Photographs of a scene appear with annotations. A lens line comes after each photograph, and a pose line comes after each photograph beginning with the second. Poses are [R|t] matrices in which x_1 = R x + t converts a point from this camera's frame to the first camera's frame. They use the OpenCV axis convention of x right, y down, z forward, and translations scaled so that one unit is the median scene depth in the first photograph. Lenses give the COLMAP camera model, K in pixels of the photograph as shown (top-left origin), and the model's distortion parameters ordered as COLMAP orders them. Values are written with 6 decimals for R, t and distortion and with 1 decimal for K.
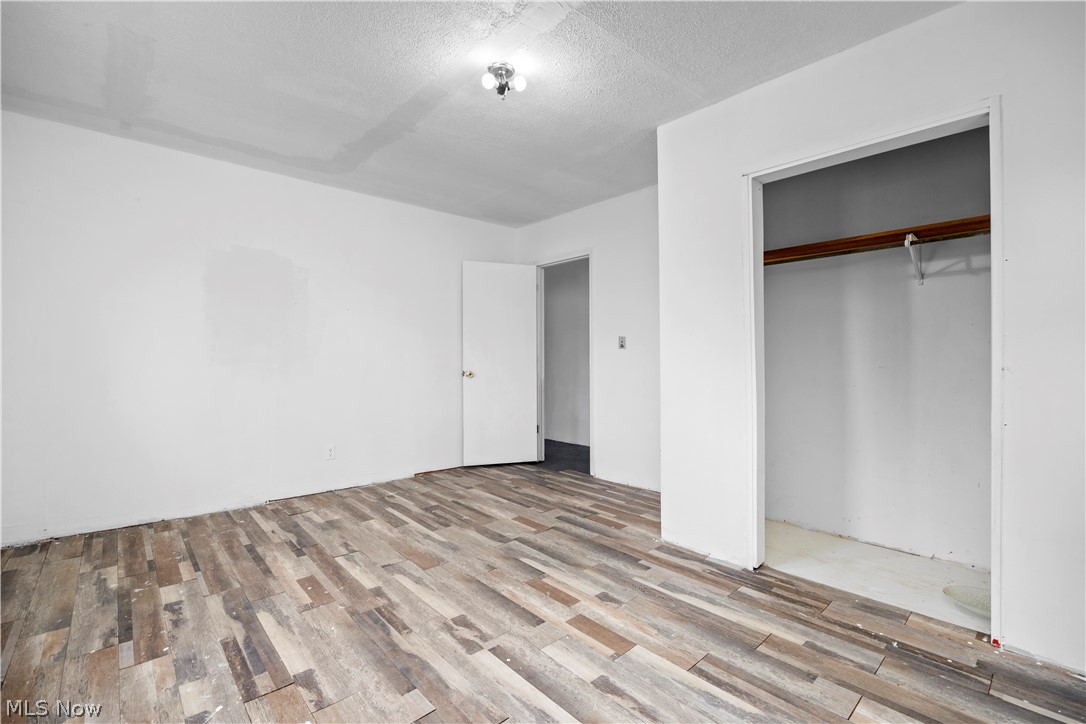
lens RADIAL K [[480.0, 0, 543.2], [0, 480.0, 349.3], [0, 0, 1]] dist [-0.020499, 0.000324]
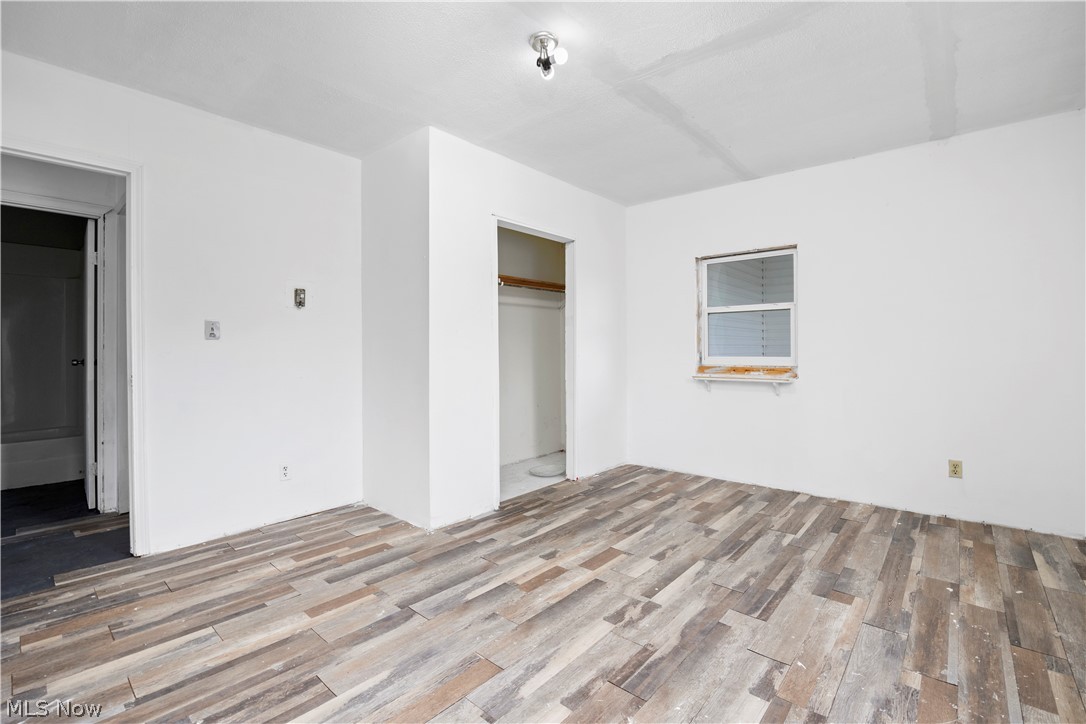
lens RADIAL K [[480.0, 0, 543.2], [0, 480.0, 349.3], [0, 0, 1]] dist [-0.020499, 0.000324]
pose [[-0.117658, 0.002804, 0.993050, -1.043996], [-0.013510, 0.999899, -0.004425, 0.017656], [-0.992962, -0.013937, -0.117608, 1.168107]]
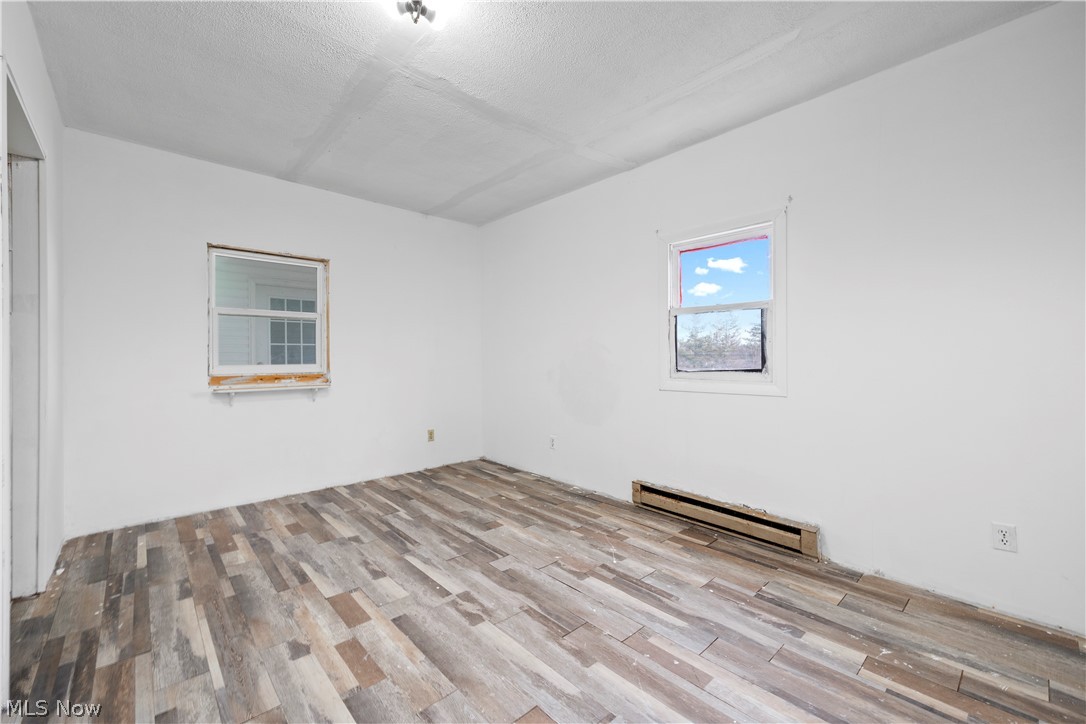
lens RADIAL K [[441.8, 0, 545.6], [0, 441.8, 355.6], [0, 0, 1]] dist [0.002409, 0.000093]
pose [[-0.999973, 0.002805, -0.006733, -0.292034], [0.002914, 0.999863, -0.016282, 0.024975], [0.006686, -0.016301, -0.999845, 1.789105]]
